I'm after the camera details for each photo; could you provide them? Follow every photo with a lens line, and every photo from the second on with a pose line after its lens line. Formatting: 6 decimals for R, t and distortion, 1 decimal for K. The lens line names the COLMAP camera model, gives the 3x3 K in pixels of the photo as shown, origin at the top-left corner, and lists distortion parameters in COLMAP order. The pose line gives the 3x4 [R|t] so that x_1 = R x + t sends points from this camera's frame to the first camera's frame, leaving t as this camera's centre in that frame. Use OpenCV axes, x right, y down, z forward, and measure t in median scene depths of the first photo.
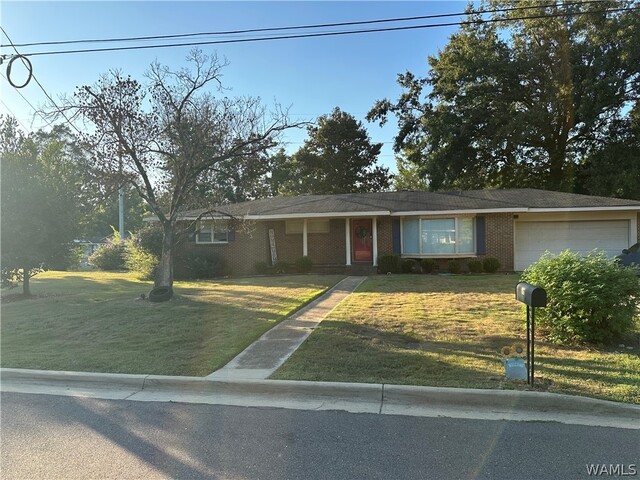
lens RADIAL K [[446.1, 0, 324.4], [0, 446.1, 246.2], [0, 0, 1]] dist [0.075381, -0.095540]
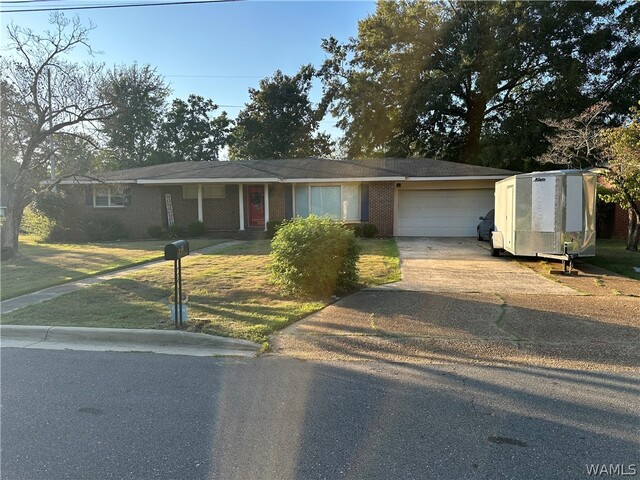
lens RADIAL K [[445.8, 0, 320.6], [0, 445.8, 245.5], [0, 0, 1]] dist [0.091582, -0.129196]
pose [[0.998869, 0.005813, 0.047190, 0.176547], [-0.009253, 0.997287, 0.073021, 0.001171], [-0.046637, -0.073376, 0.996213, -0.043032]]
